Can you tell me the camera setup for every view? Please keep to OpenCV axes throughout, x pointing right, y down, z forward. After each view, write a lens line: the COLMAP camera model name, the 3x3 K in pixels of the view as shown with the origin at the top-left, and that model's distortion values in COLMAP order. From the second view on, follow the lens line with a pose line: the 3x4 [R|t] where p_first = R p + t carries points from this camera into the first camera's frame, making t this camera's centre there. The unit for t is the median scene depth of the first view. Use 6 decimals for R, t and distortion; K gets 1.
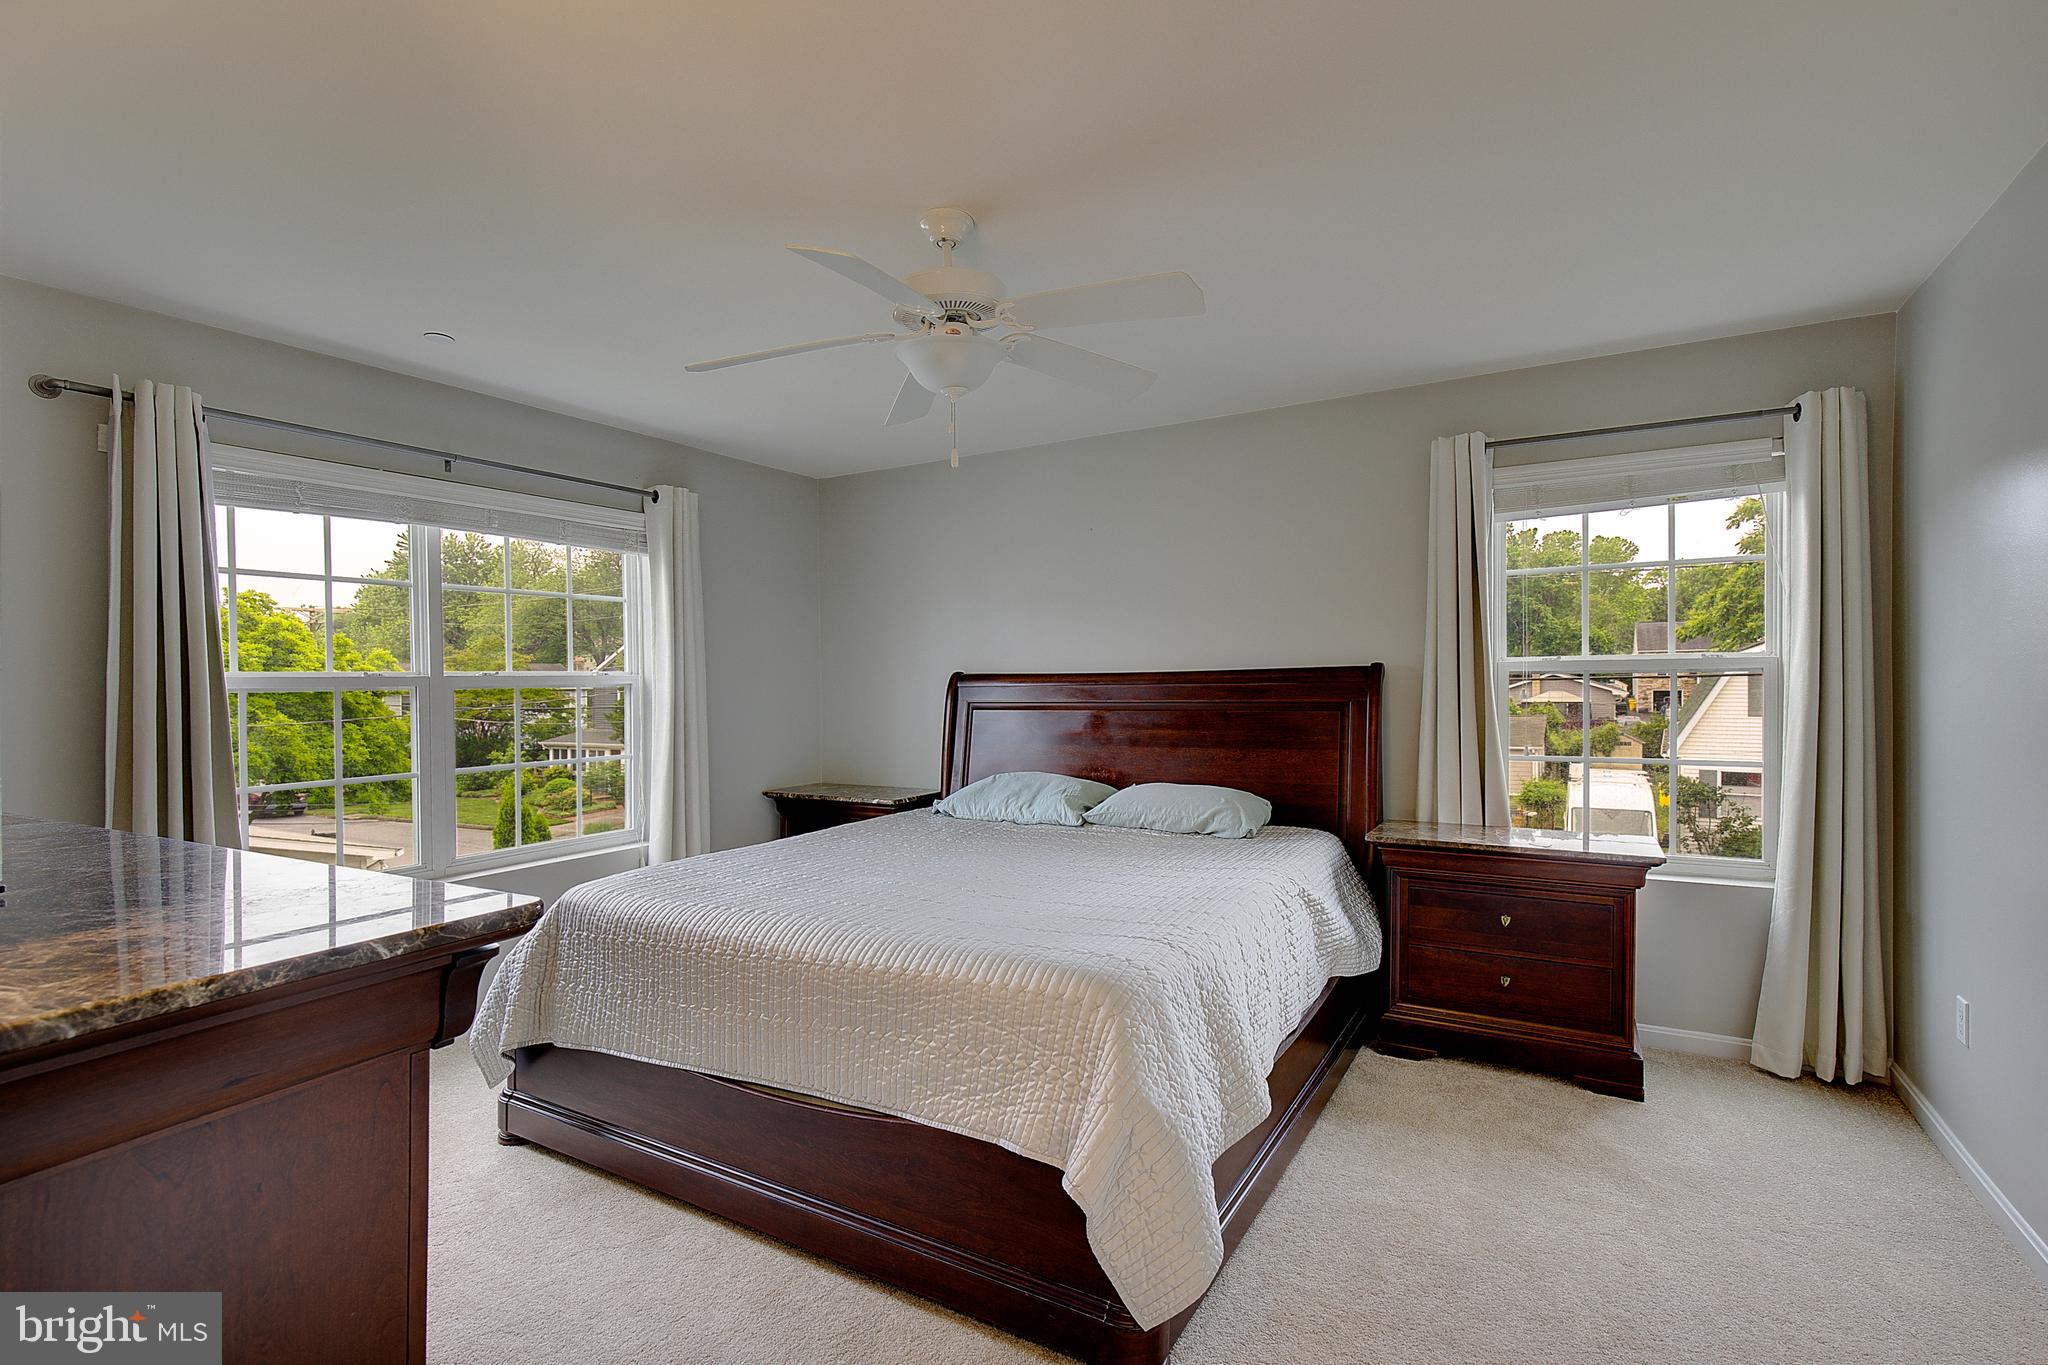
lens RADIAL K [[928.8, 0, 1025.5], [0, 928.8, 678.4], [0, 0, 1]] dist [-0.000552, -0.000450]
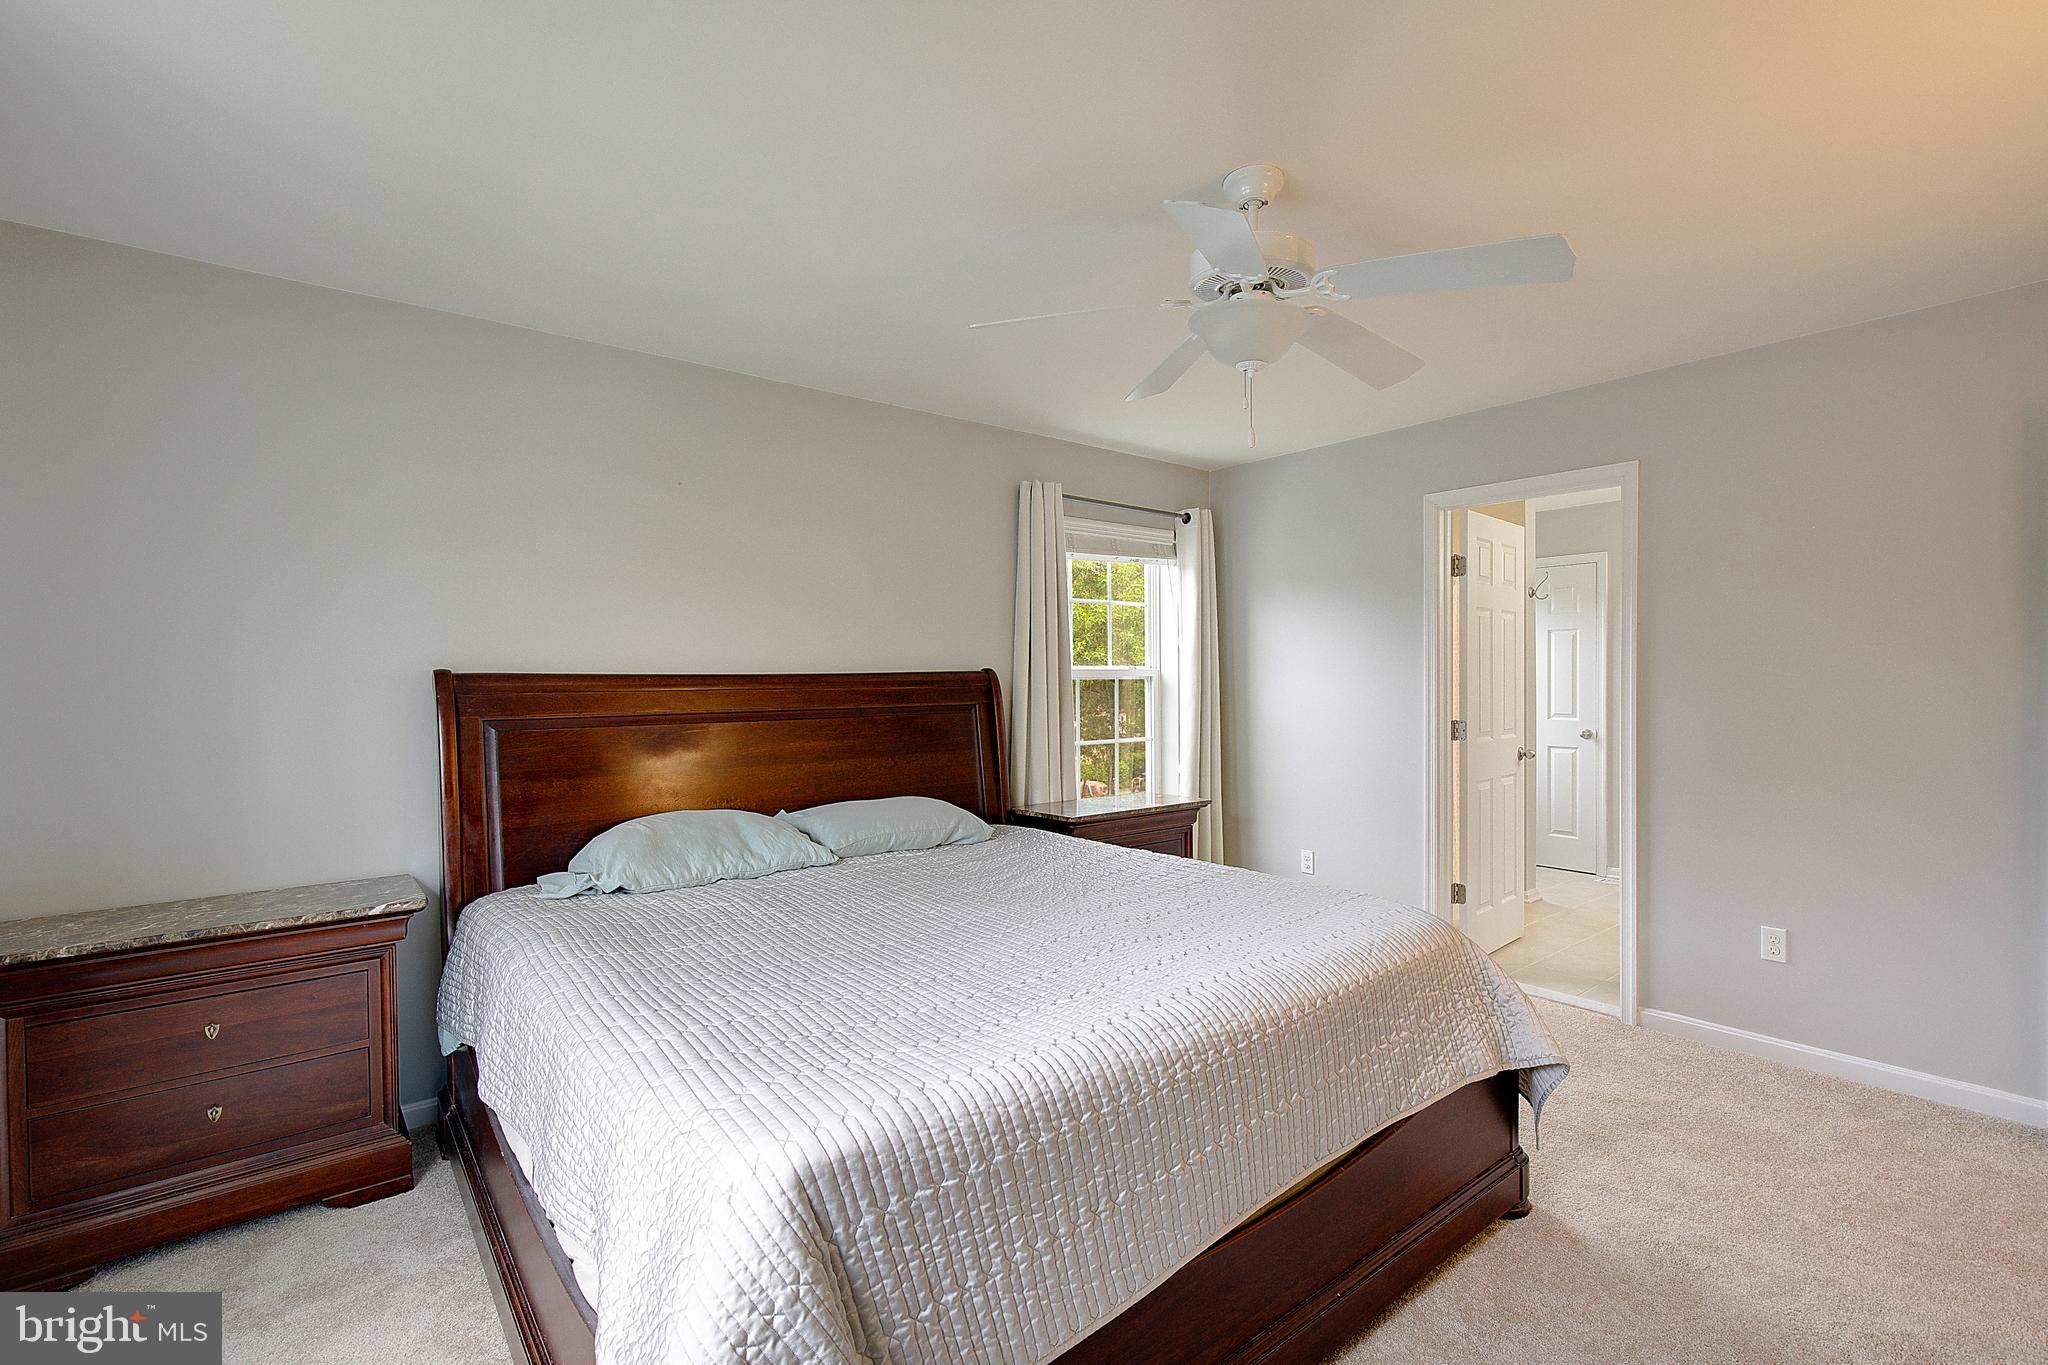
lens RADIAL K [[928.8, 0, 1025.4], [0, 928.8, 692.3], [0, 0, 1]] dist [-0.000552, -0.000450]
pose [[0.358607, -0.002572, 0.933485, -0.639373], [0.009091, 0.999958, -0.000737, 0.013531], [-0.933444, 0.008750, 0.358616, 0.552787]]
